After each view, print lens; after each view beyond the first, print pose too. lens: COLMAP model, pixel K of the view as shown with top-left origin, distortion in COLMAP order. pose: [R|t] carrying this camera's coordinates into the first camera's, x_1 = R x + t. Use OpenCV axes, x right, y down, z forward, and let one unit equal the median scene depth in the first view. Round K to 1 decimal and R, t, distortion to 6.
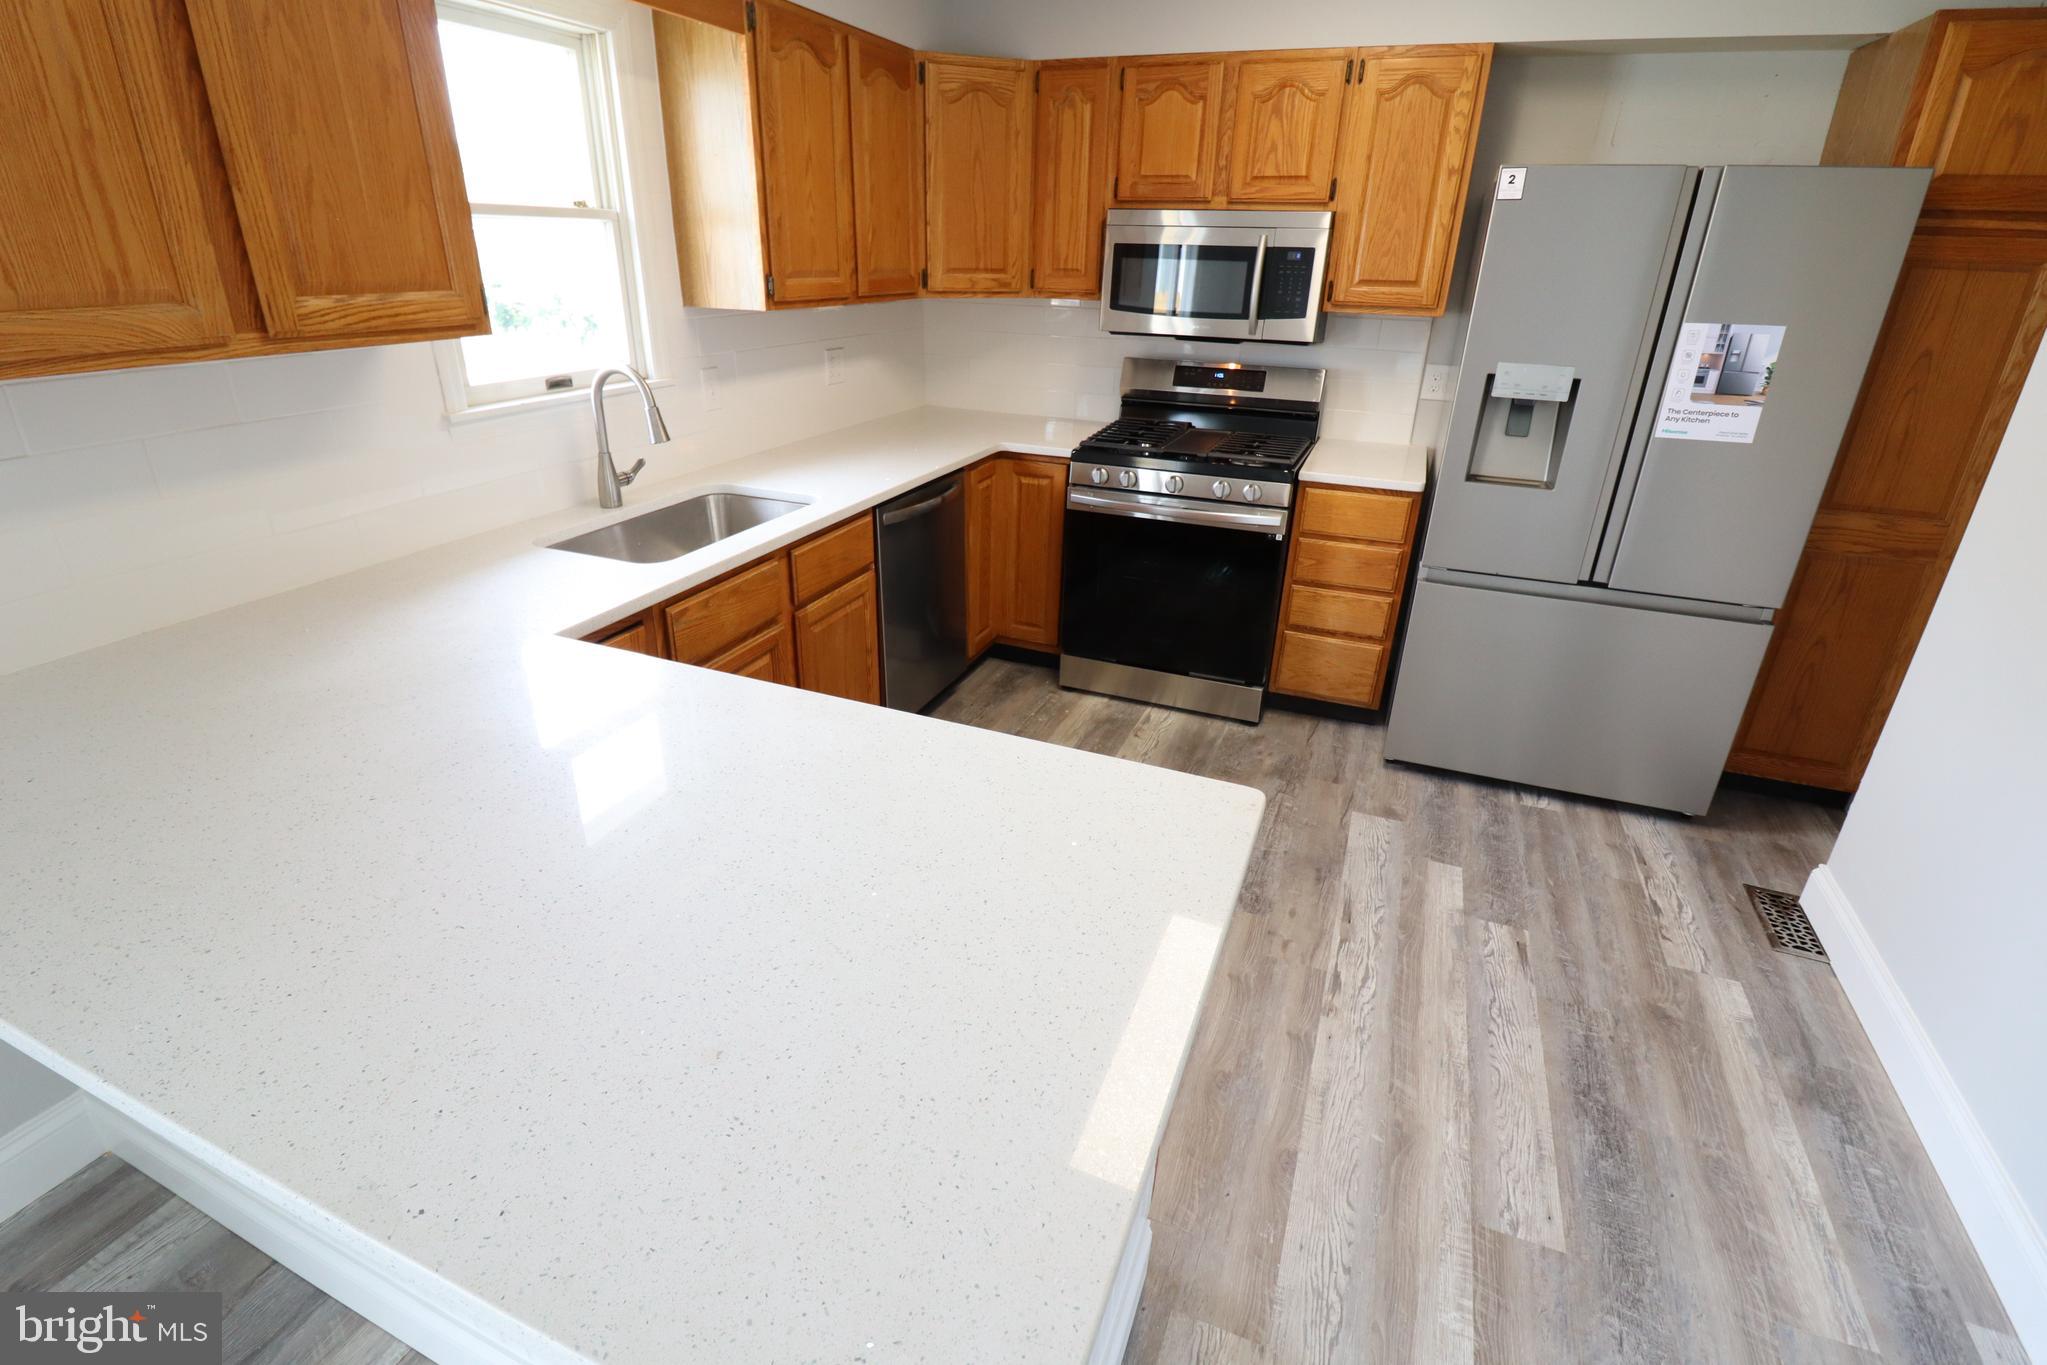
lens RADIAL K [[949.3, 0, 1013.6], [0, 949.3, 676.3], [0, 0, 1]] dist [-0.002327, -0.011411]
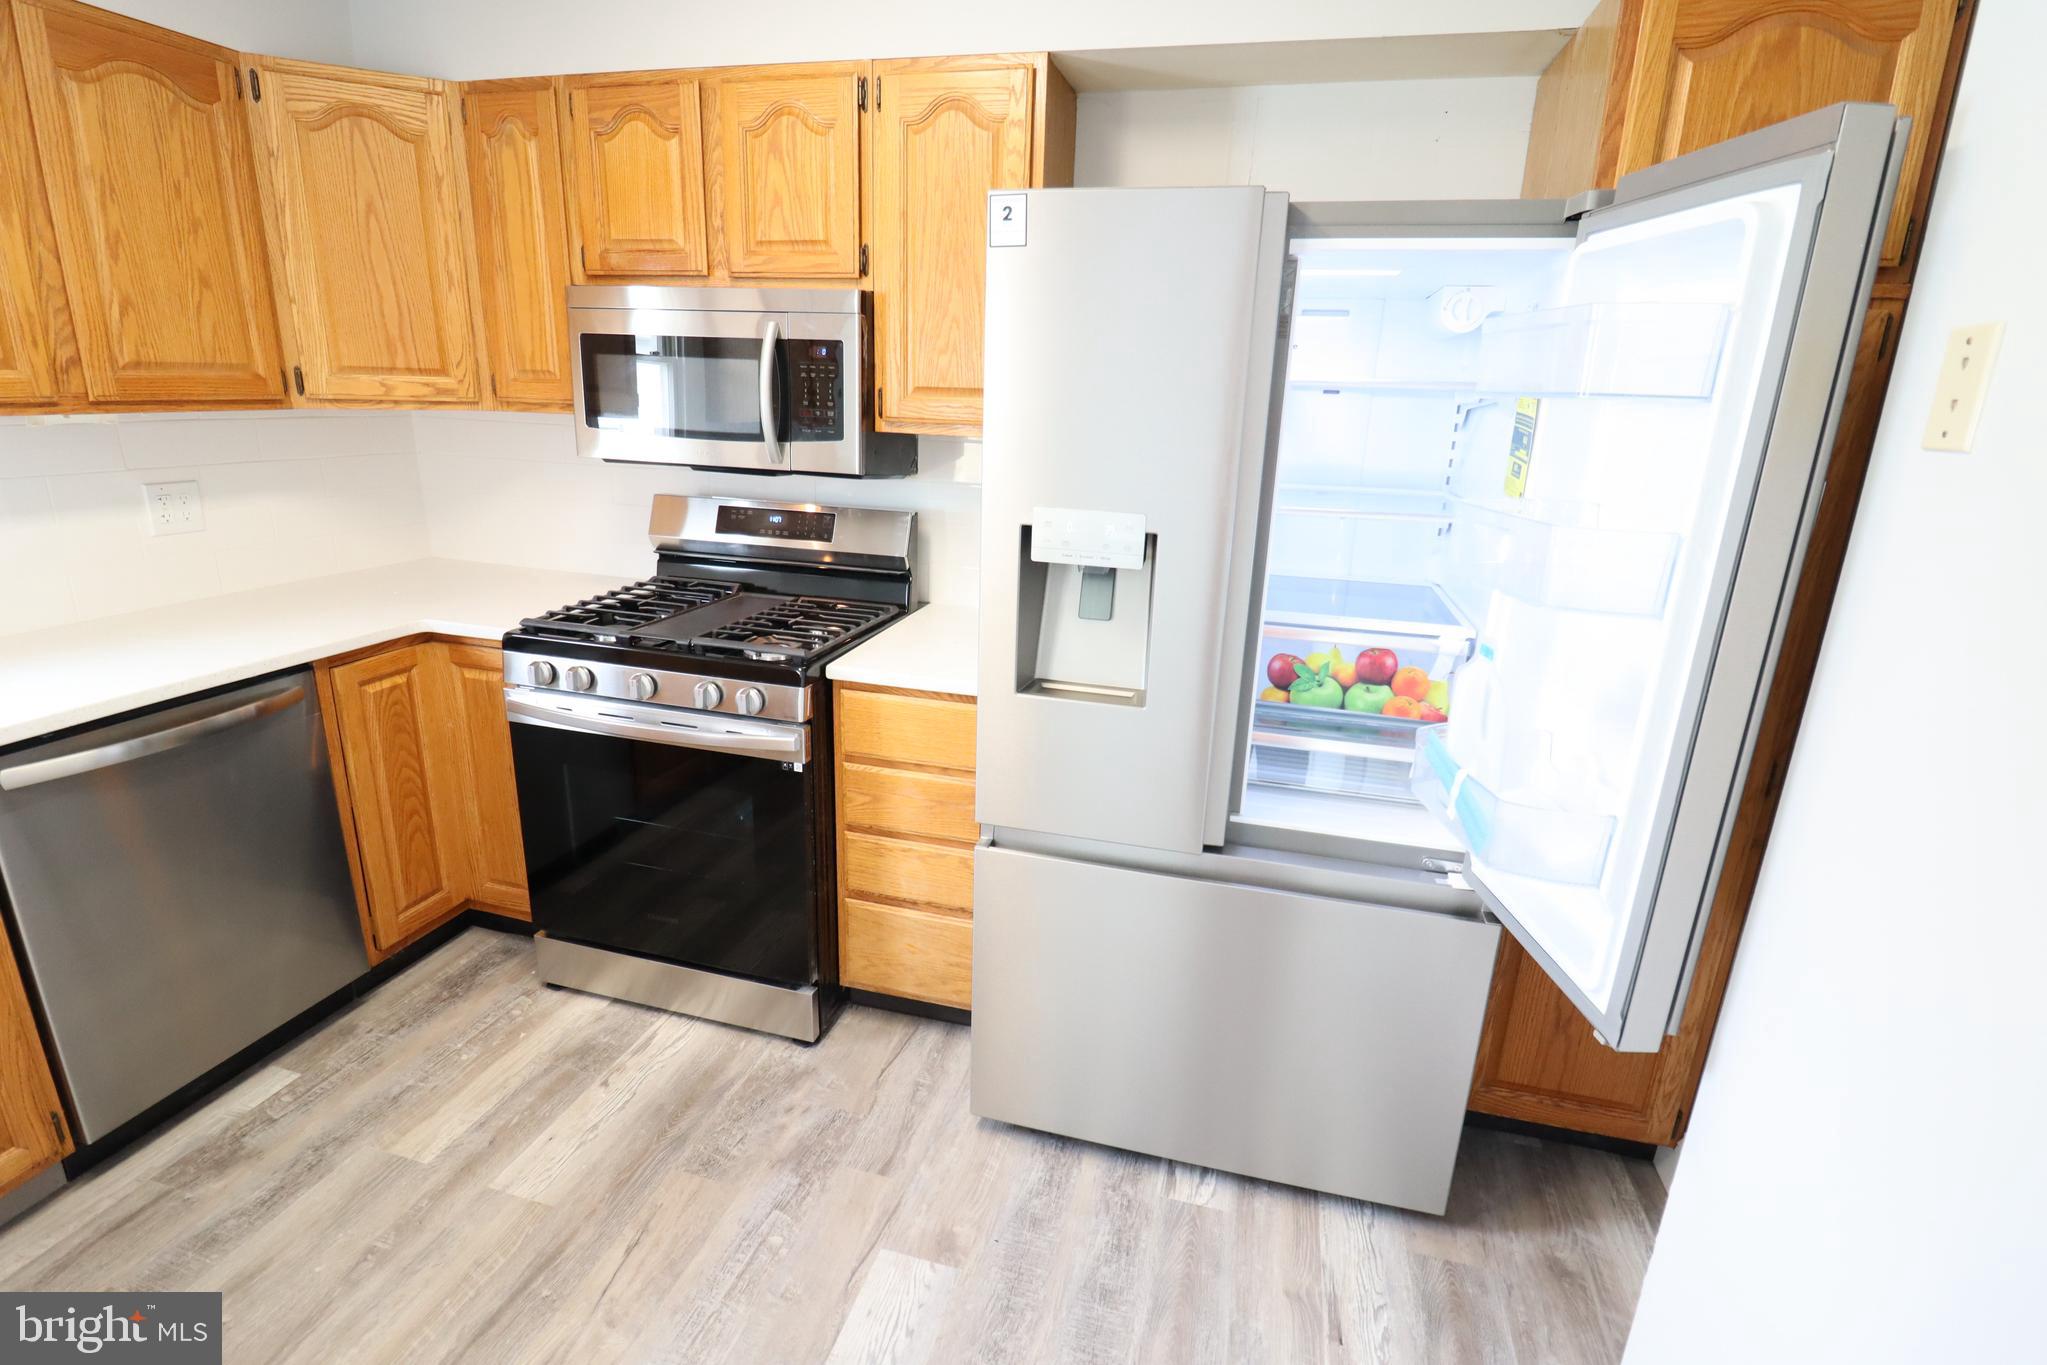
lens RADIAL K [[950.6, 0, 1025.0], [0, 950.6, 673.1], [0, 0, 1]] dist [0.000151, -0.012747]
pose [[0.991701, -0.022178, 0.126641, 0.372237], [0.038564, 0.990966, -0.128447, -0.128076], [-0.122648, 0.132265, 0.983597, 0.359835]]
